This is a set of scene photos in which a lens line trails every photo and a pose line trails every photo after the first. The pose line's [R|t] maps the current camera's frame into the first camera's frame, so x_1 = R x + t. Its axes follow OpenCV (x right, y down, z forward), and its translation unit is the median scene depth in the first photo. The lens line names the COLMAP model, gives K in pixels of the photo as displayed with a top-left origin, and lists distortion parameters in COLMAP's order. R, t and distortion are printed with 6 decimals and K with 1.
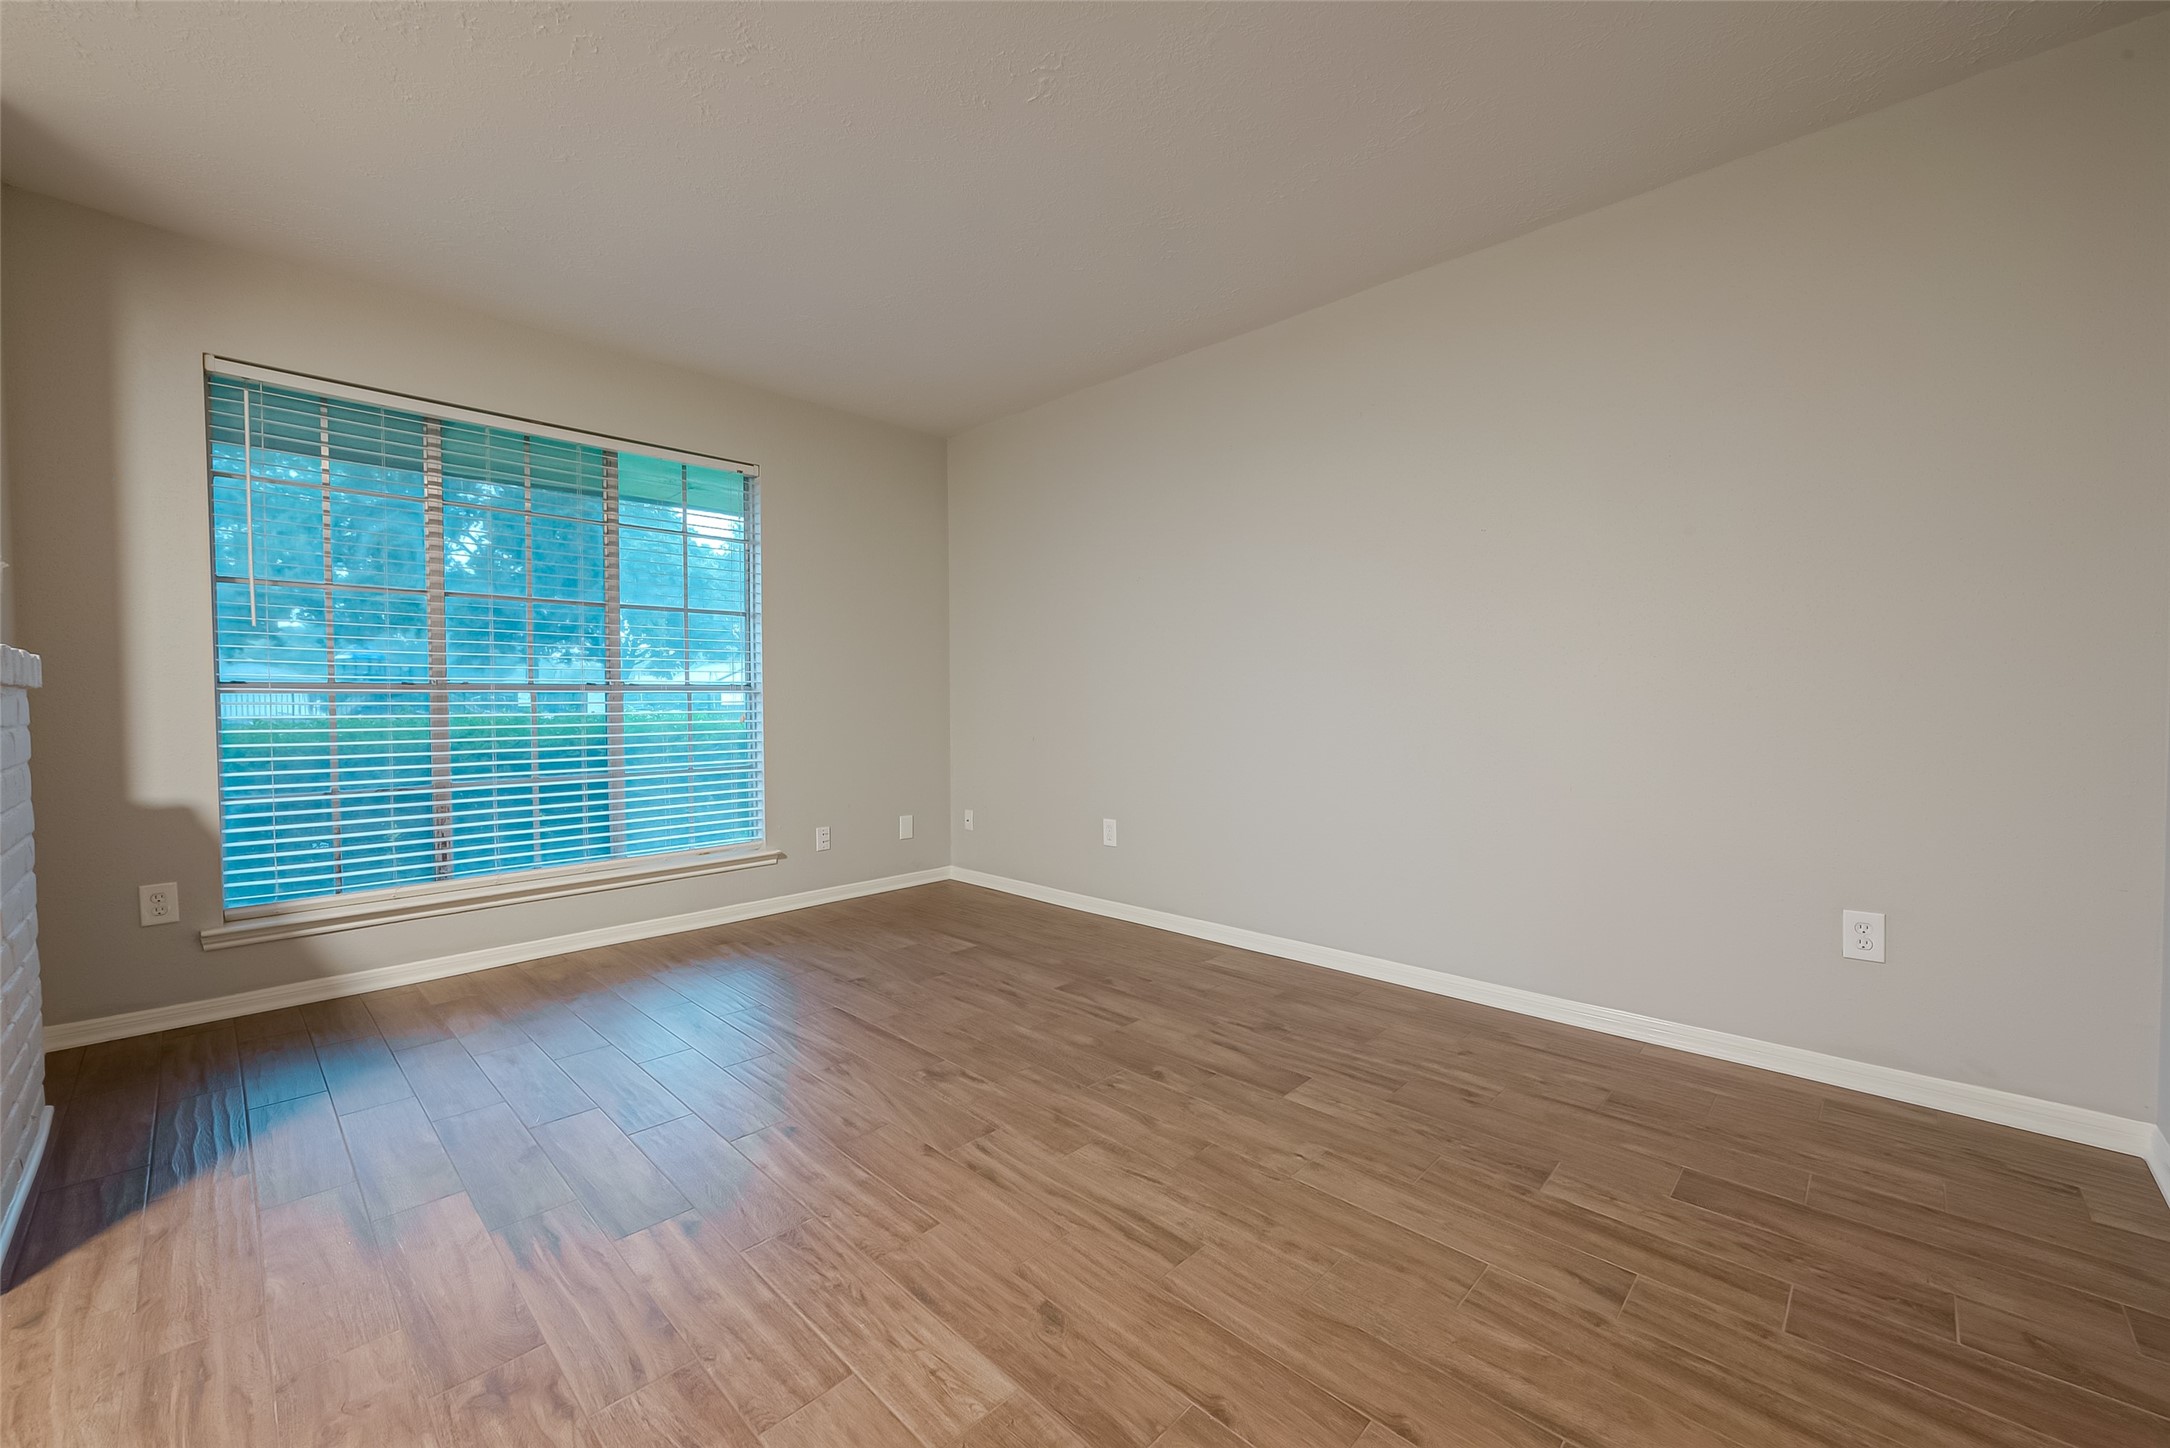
lens RADIAL K [[854.4, 0, 1097.4], [0, 854.4, 724.6], [0, 0, 1]] dist [-0.000463, 0.000462]
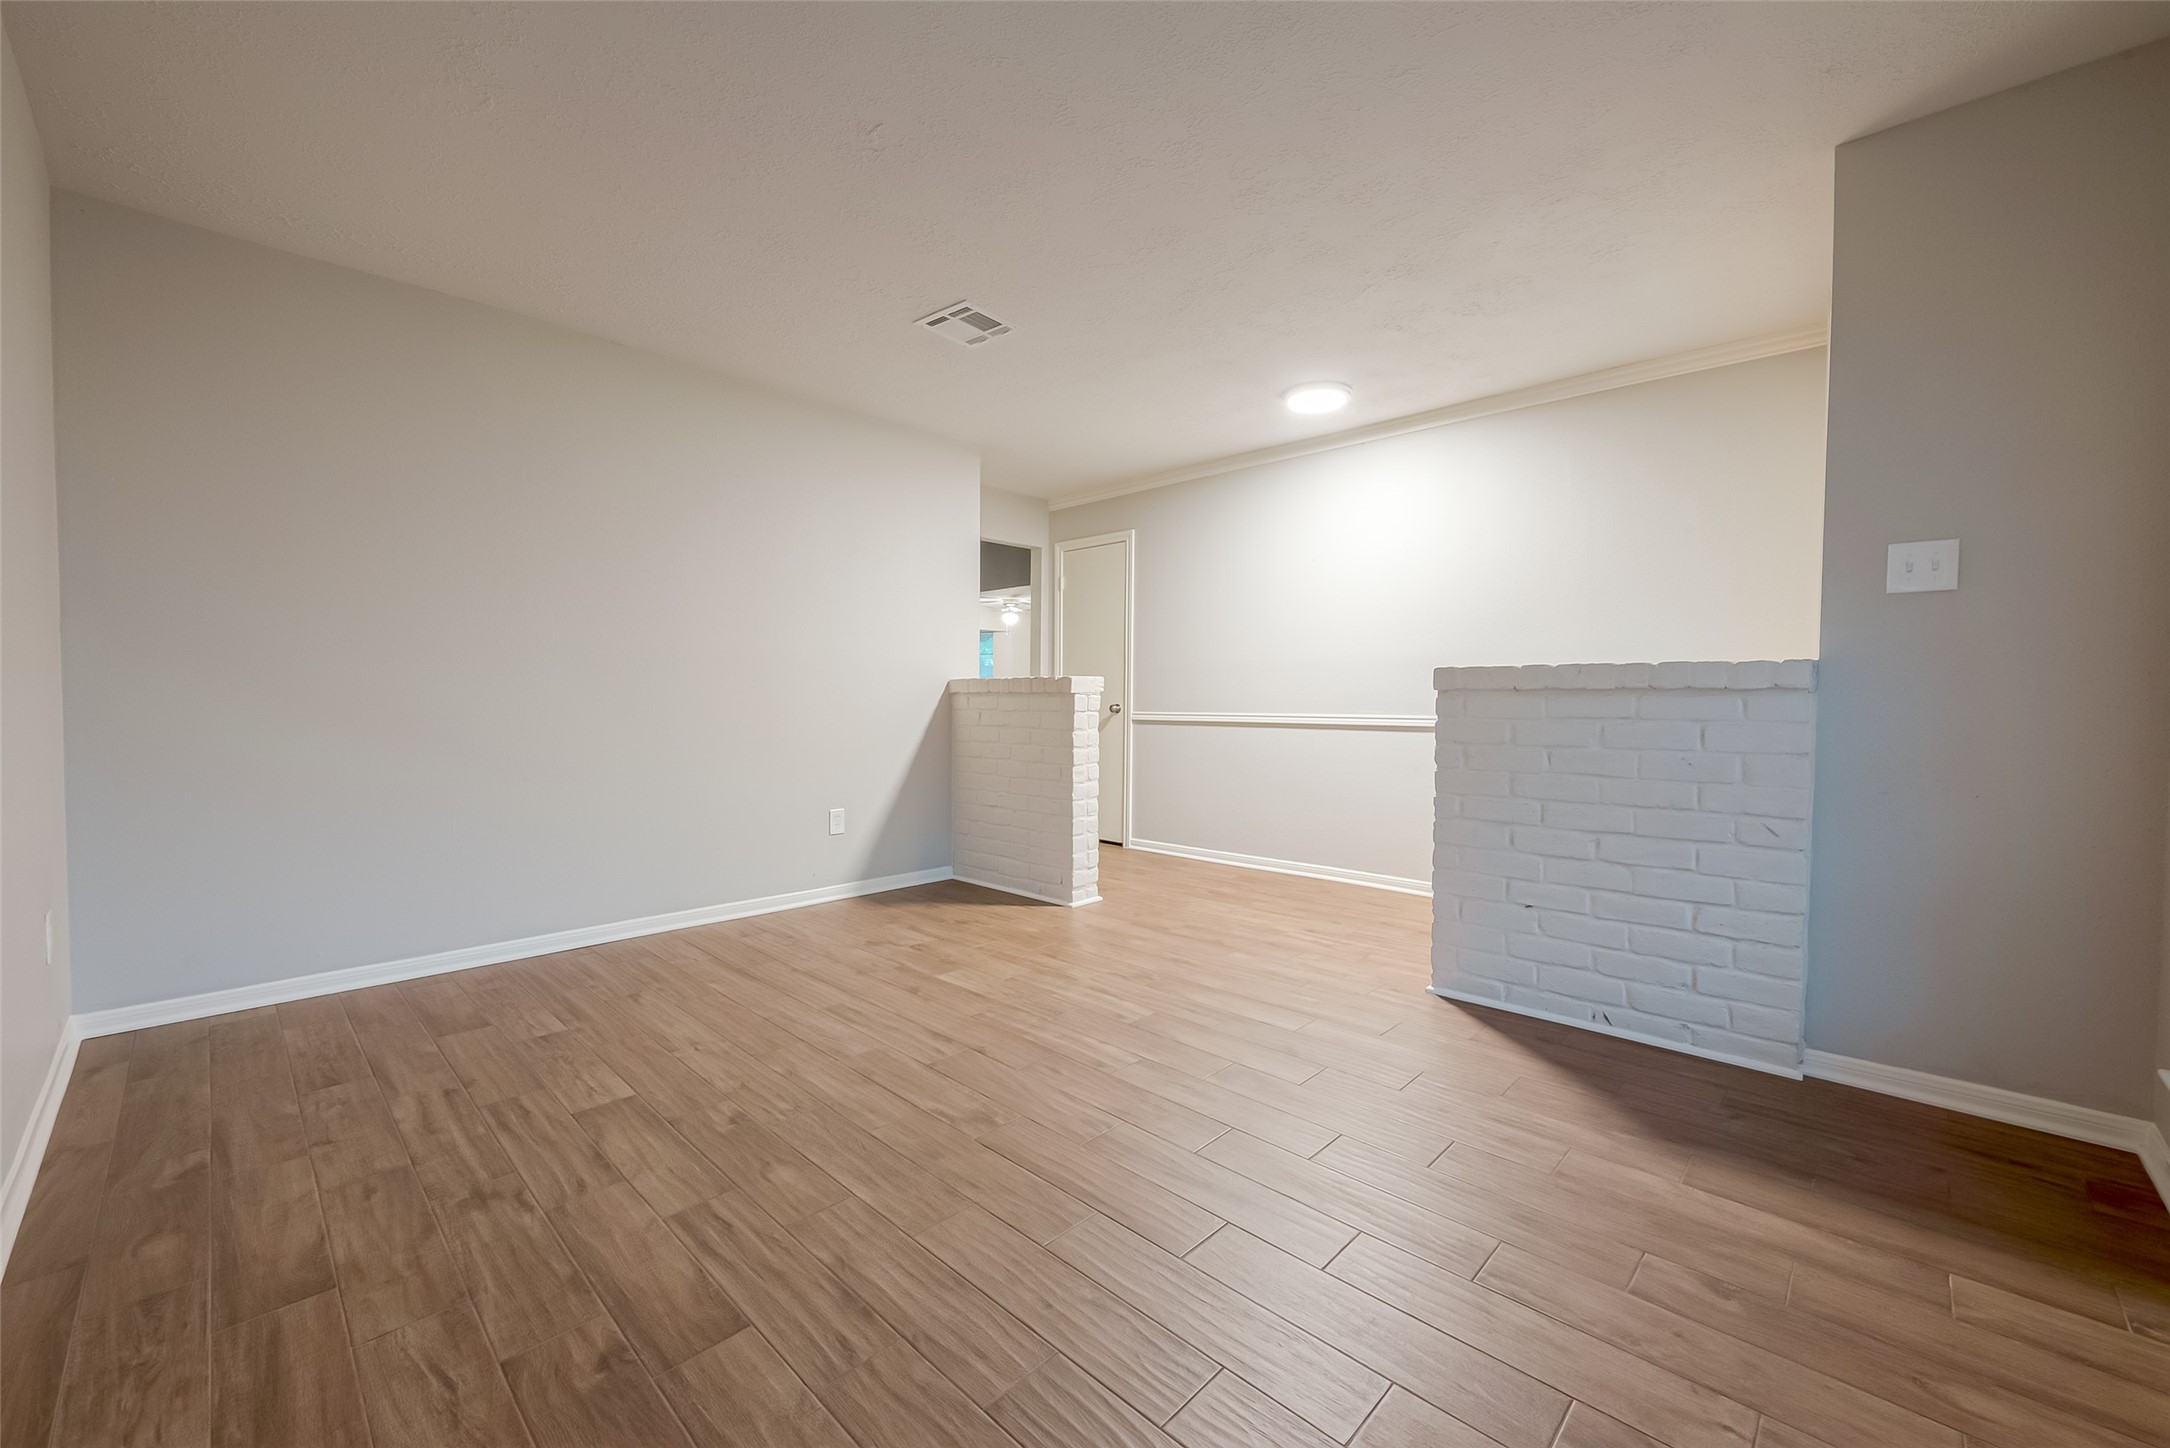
lens RADIAL K [[854.4, 0, 1097.4], [0, 854.4, 724.6], [0, 0, 1]] dist [-0.000463, 0.000462]
pose [[-0.999995, 0.002186, 0.002453, -0.296580], [0.002334, 0.998077, 0.061936, -0.054288], [-0.002313, 0.061942, -0.998077, 1.776670]]
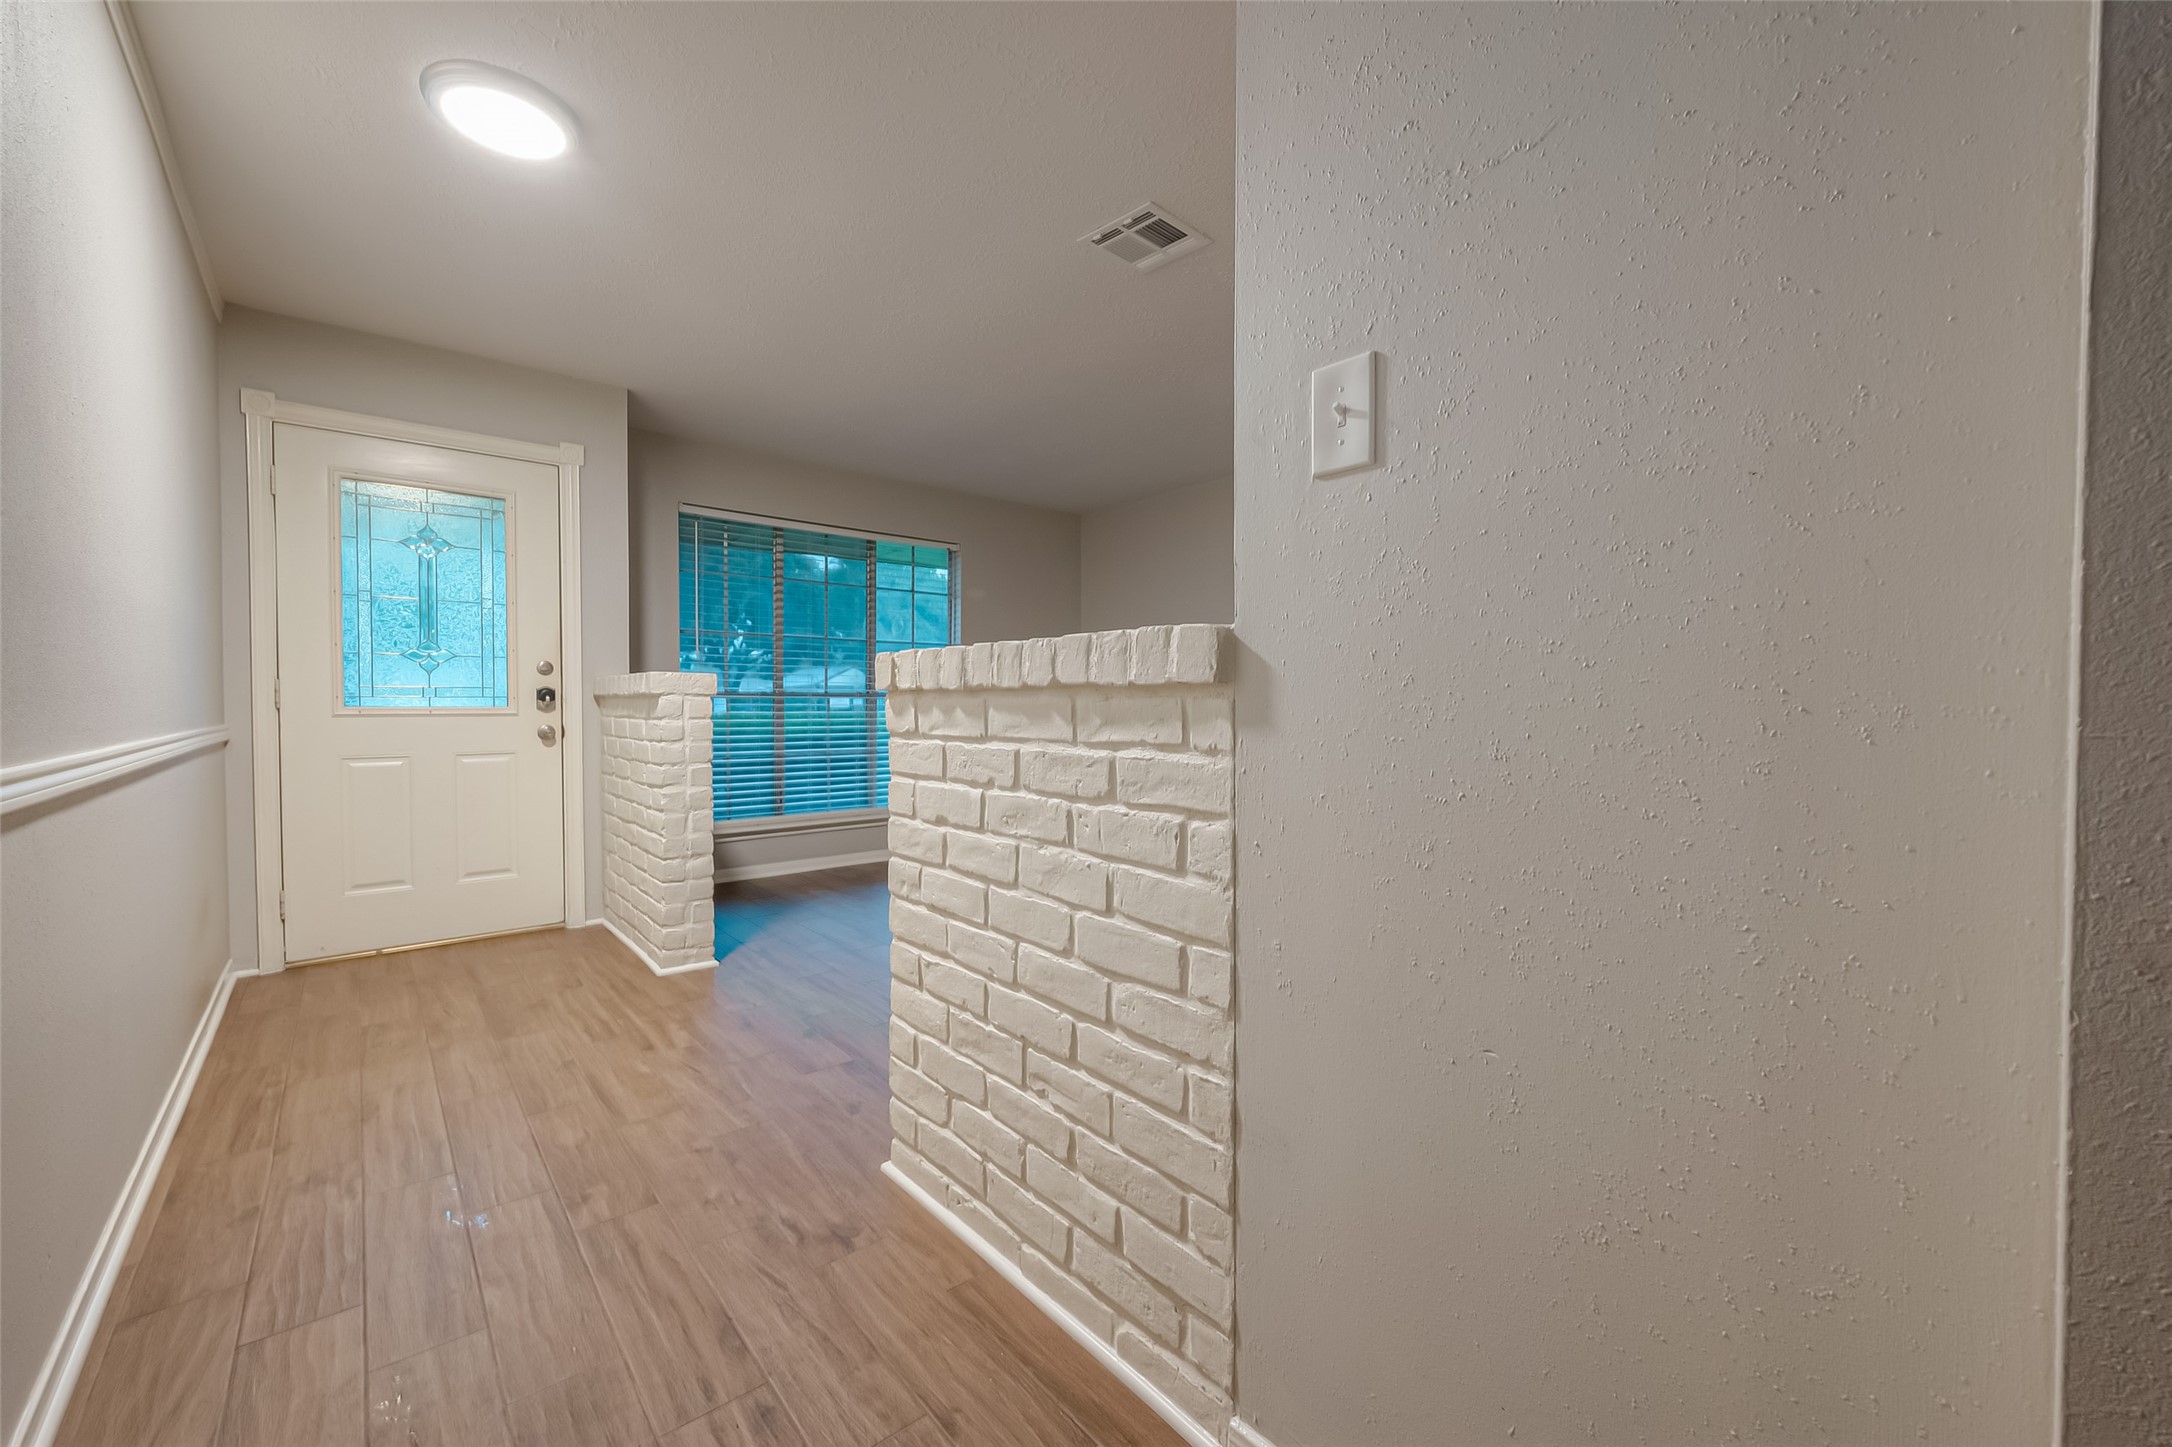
lens RADIAL K [[855.2, 0, 1098.5], [0, 855.2, 724.1], [0, 0, 1]] dist [-0.000463, 0.000462]
pose [[0.996127, 0.008038, -0.087554, -0.045357], [-0.008640, 0.999942, -0.006496, 0.021490], [0.087497, 0.007228, 0.996139, -0.709831]]
